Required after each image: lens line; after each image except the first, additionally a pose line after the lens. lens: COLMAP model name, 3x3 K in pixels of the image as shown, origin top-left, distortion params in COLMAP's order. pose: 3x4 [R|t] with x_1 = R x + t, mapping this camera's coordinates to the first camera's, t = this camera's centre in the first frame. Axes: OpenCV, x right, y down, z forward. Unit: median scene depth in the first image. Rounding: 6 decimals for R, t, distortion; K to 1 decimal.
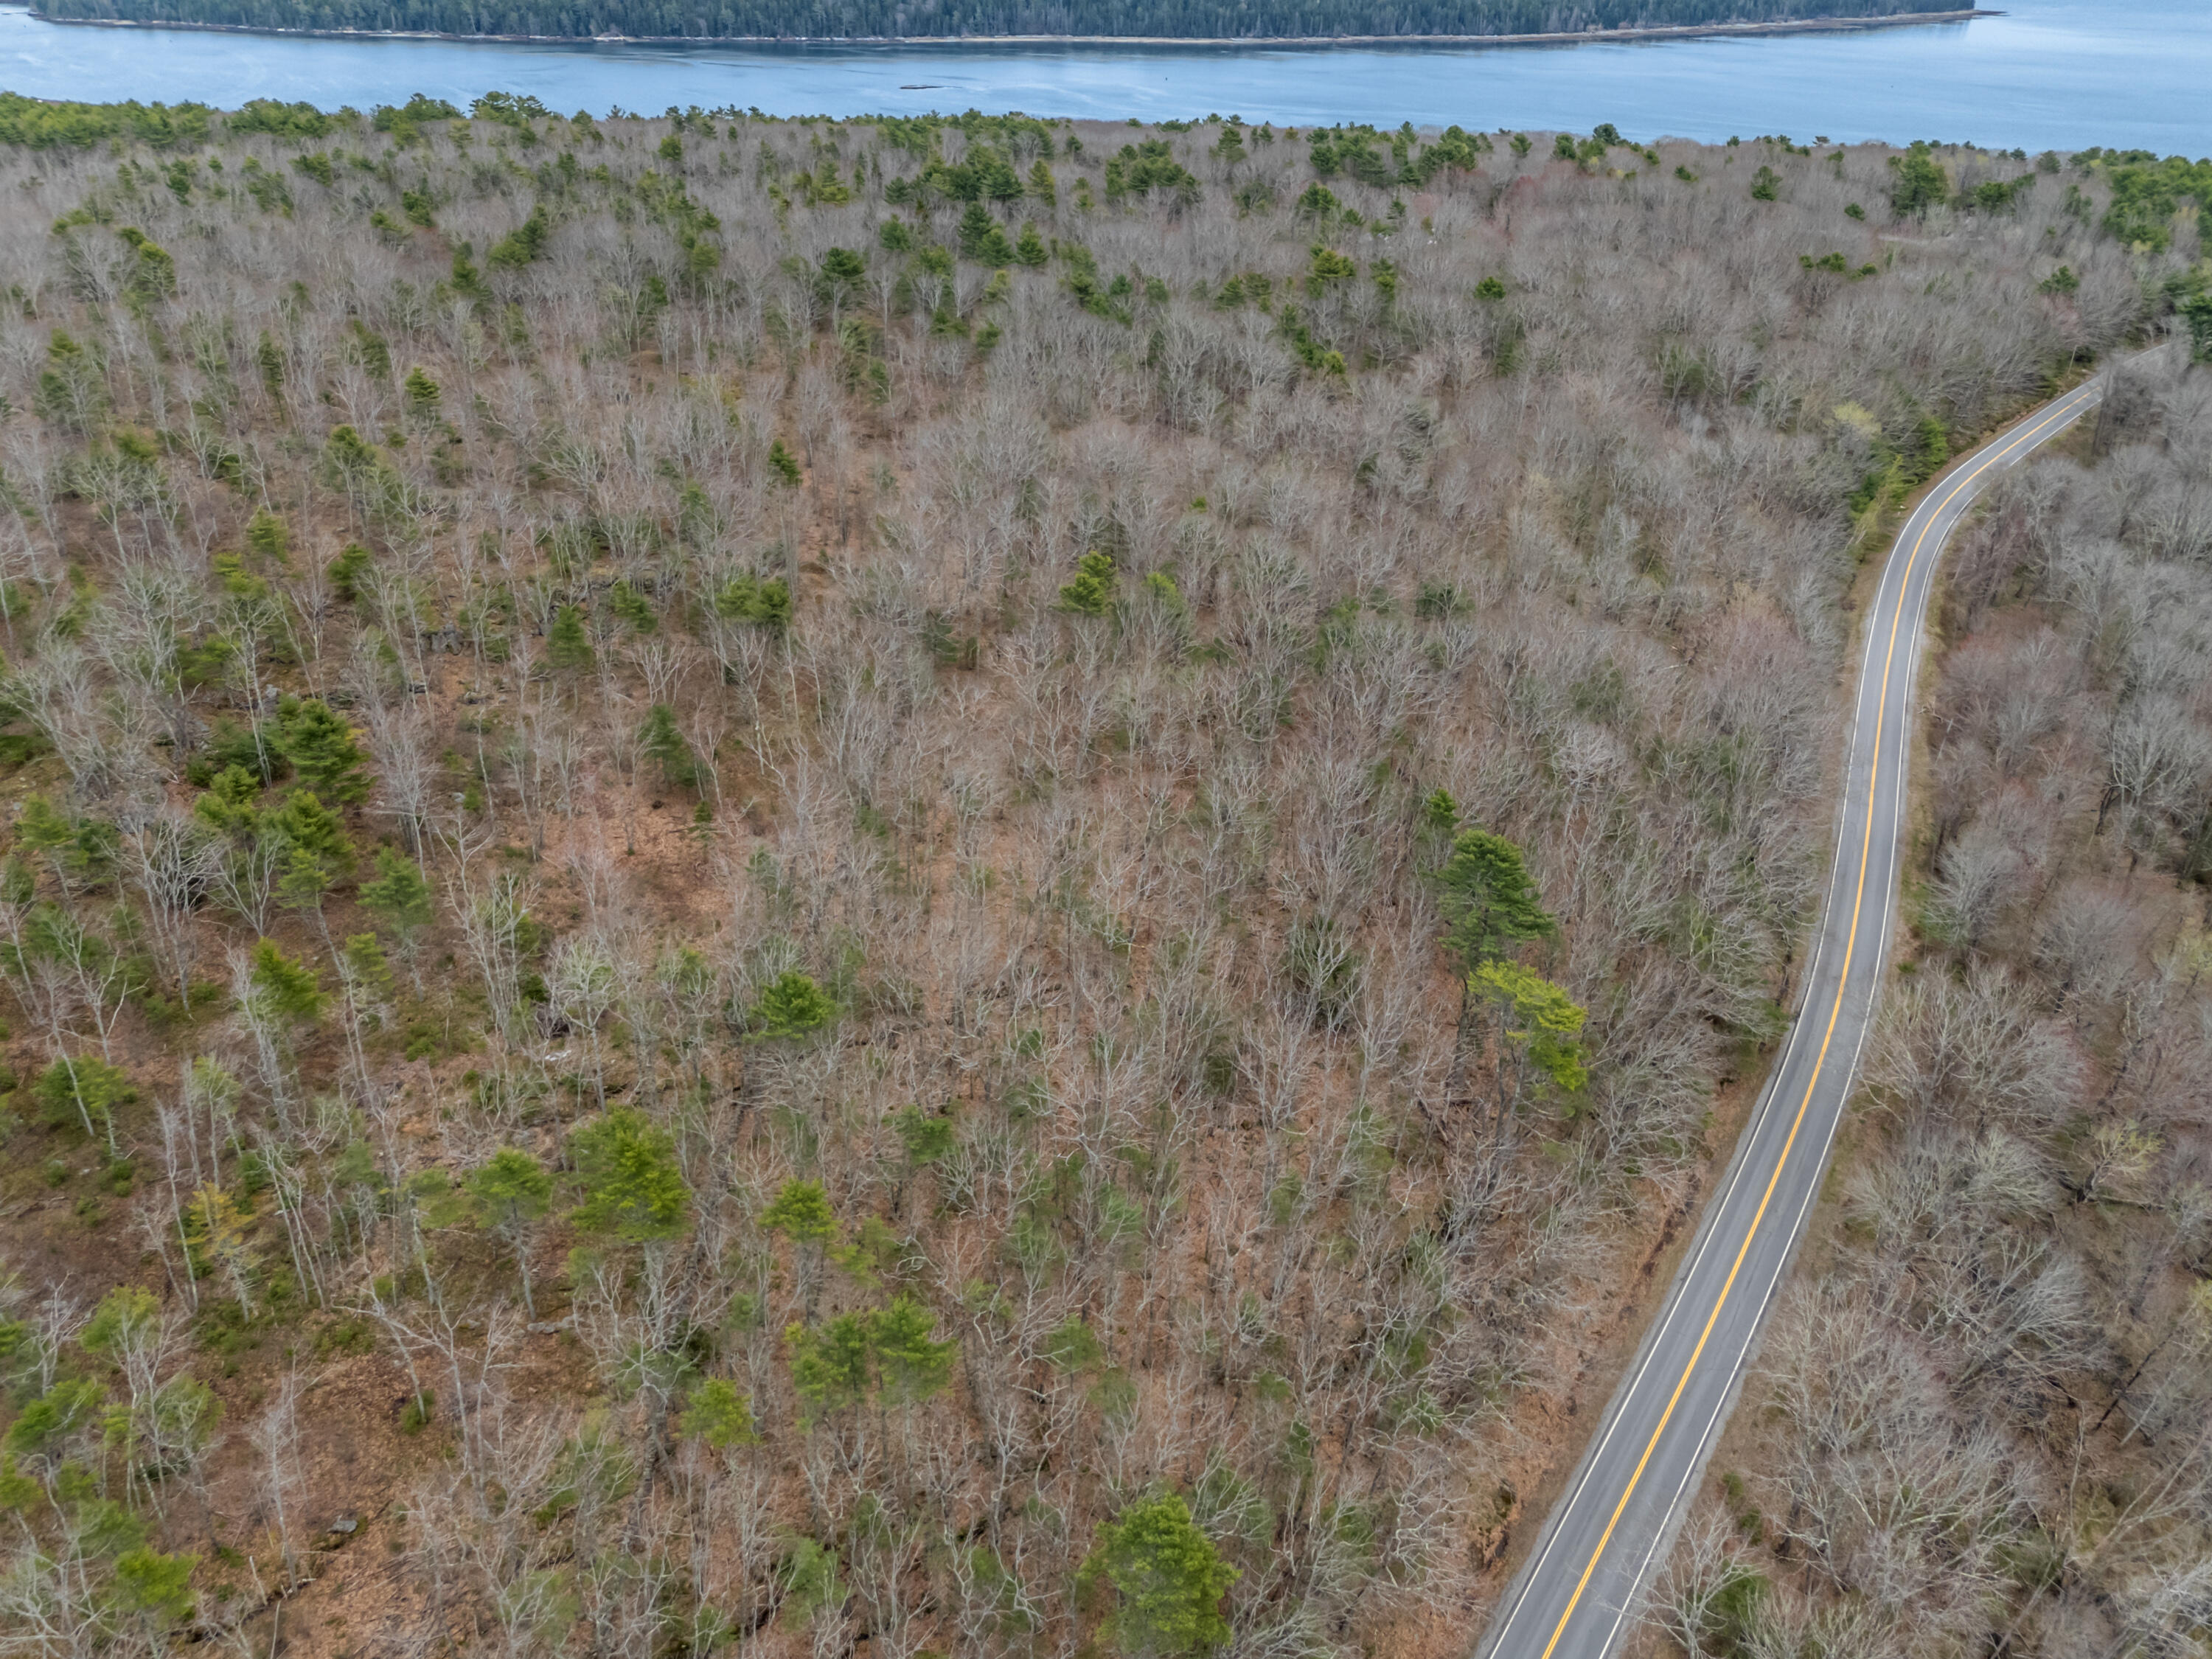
lens RADIAL K [[1635.0, 0, 1116.6], [0, 1635.0, 831.1], [0, 0, 1]] dist [0.054310, -0.043568]
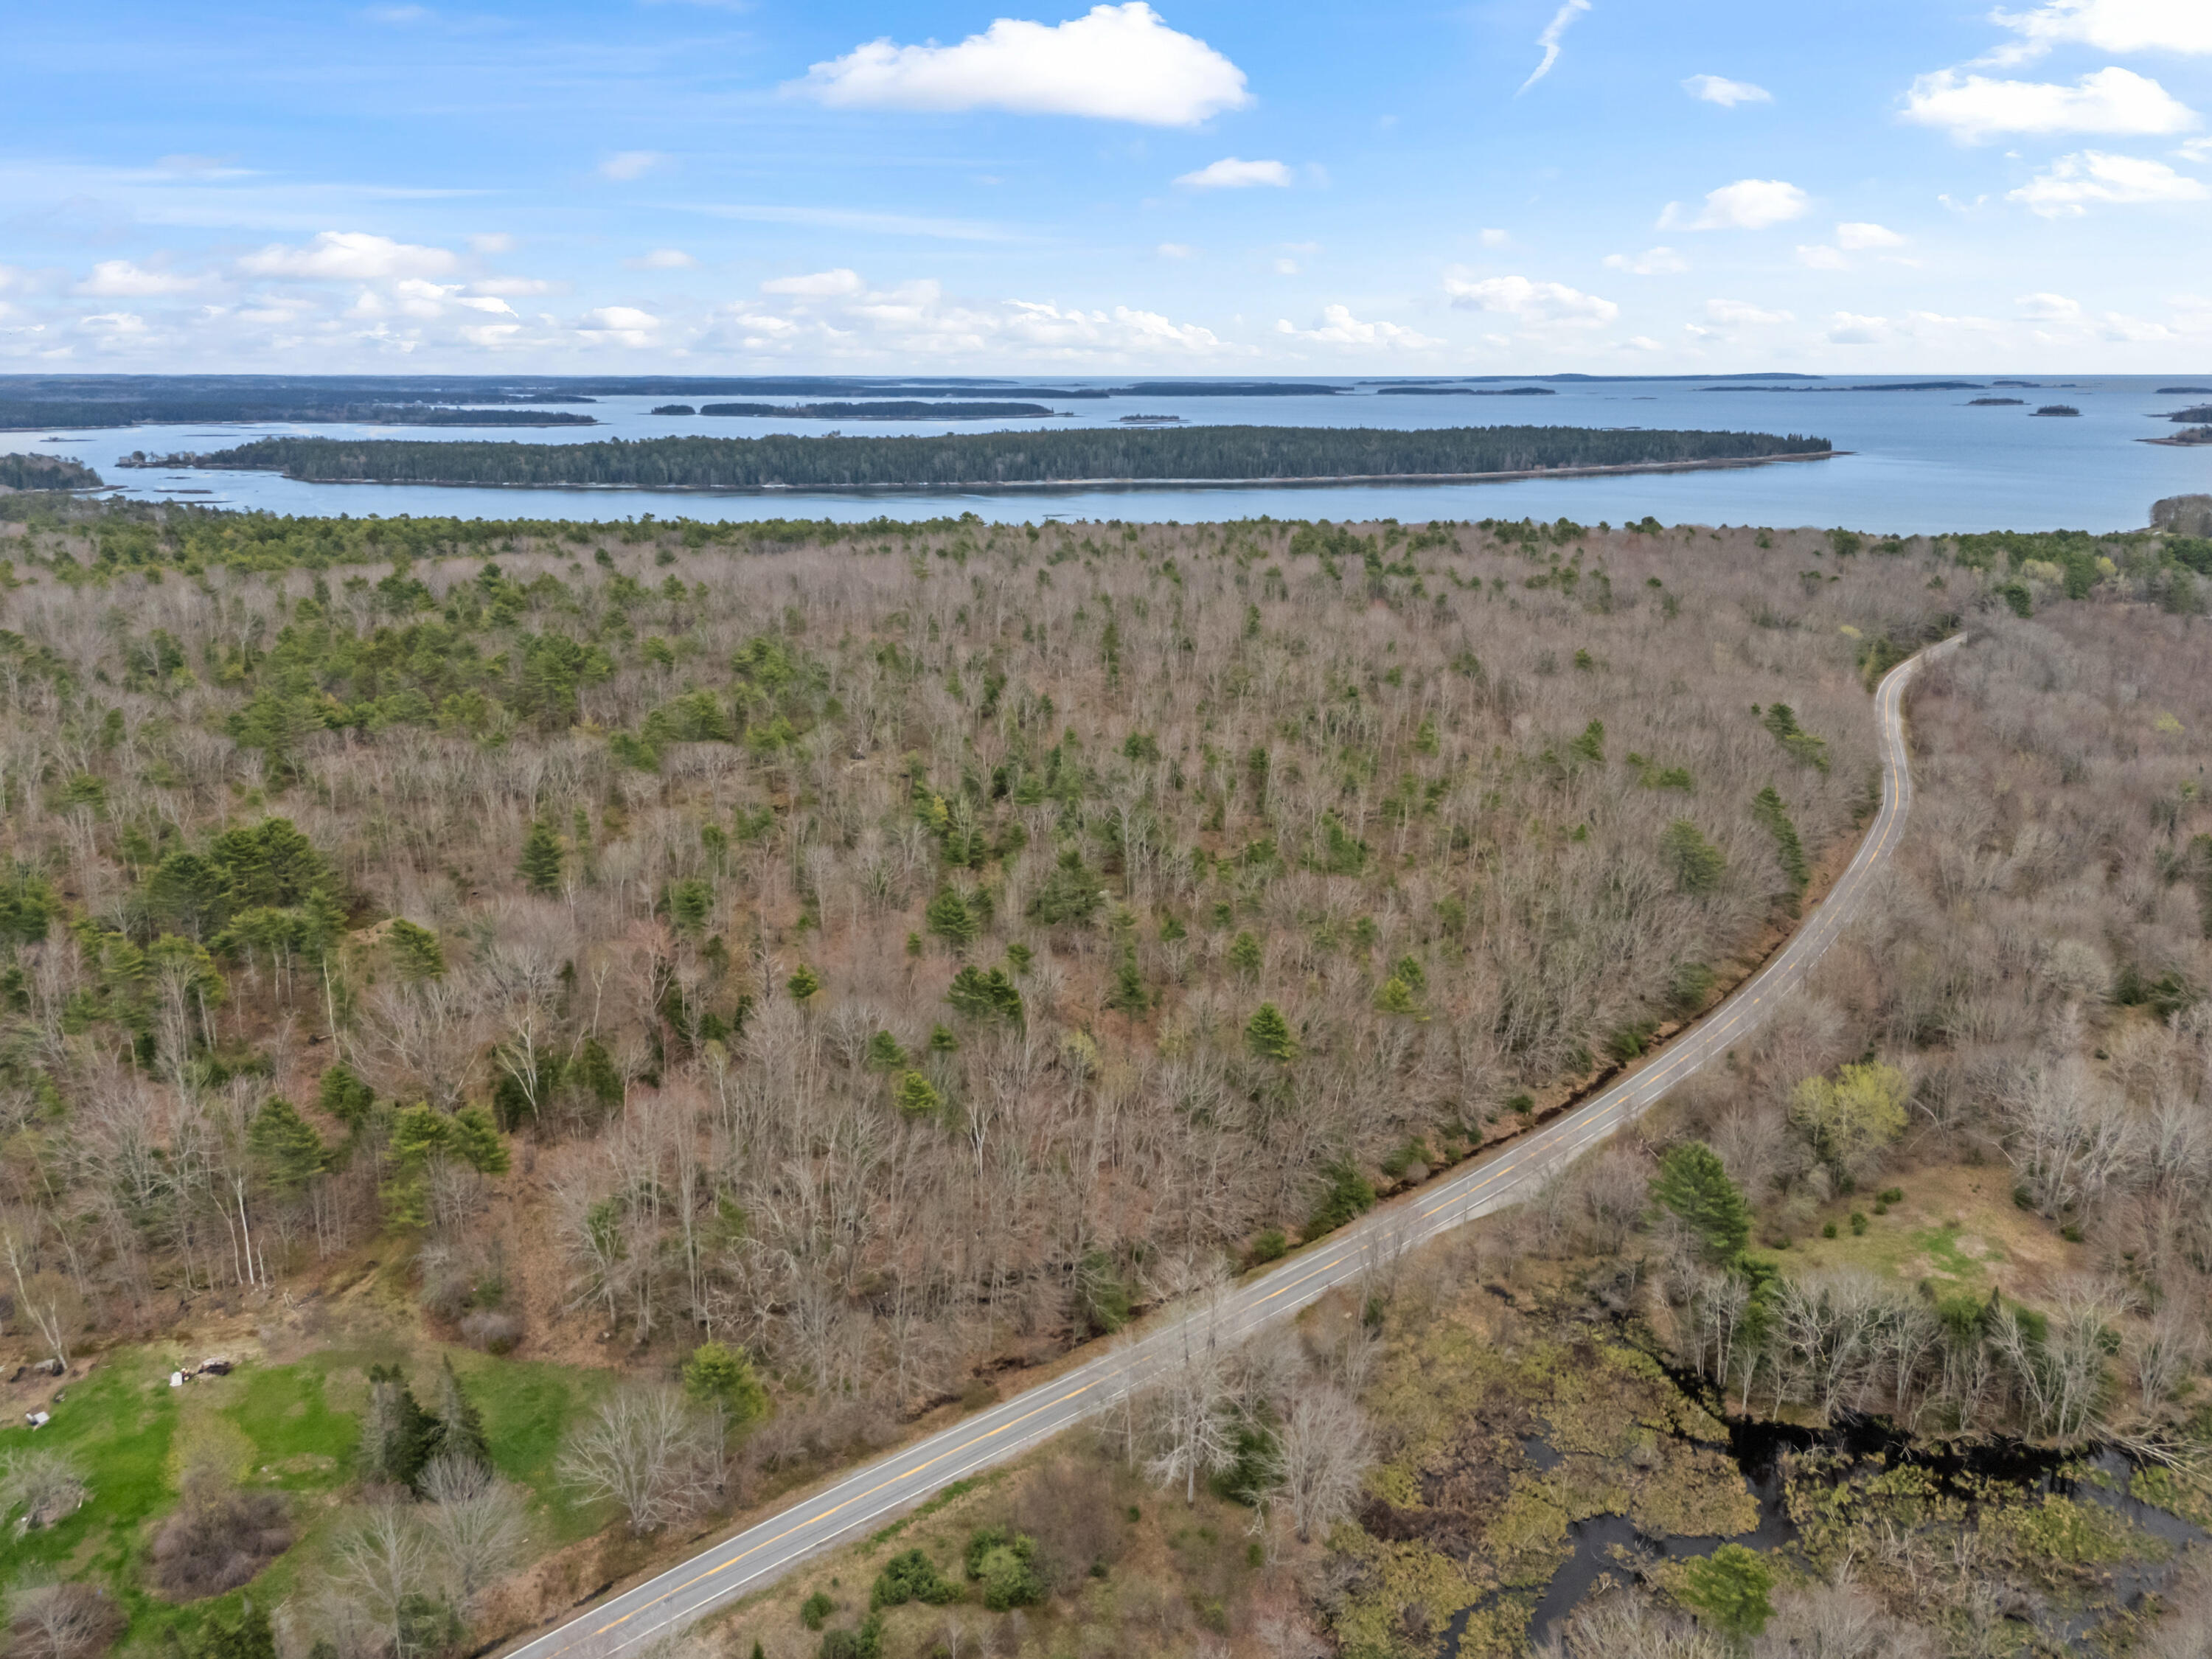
lens RADIAL K [[1635.0, 0, 1116.6], [0, 1635.0, 831.1], [0, 0, 1]] dist [0.054310, -0.043568]
pose [[0.999045, -0.021719, 0.037904, -0.097464], [0.030061, 0.971348, -0.235751, 0.079782], [-0.031697, 0.236666, 0.971074, -0.161103]]
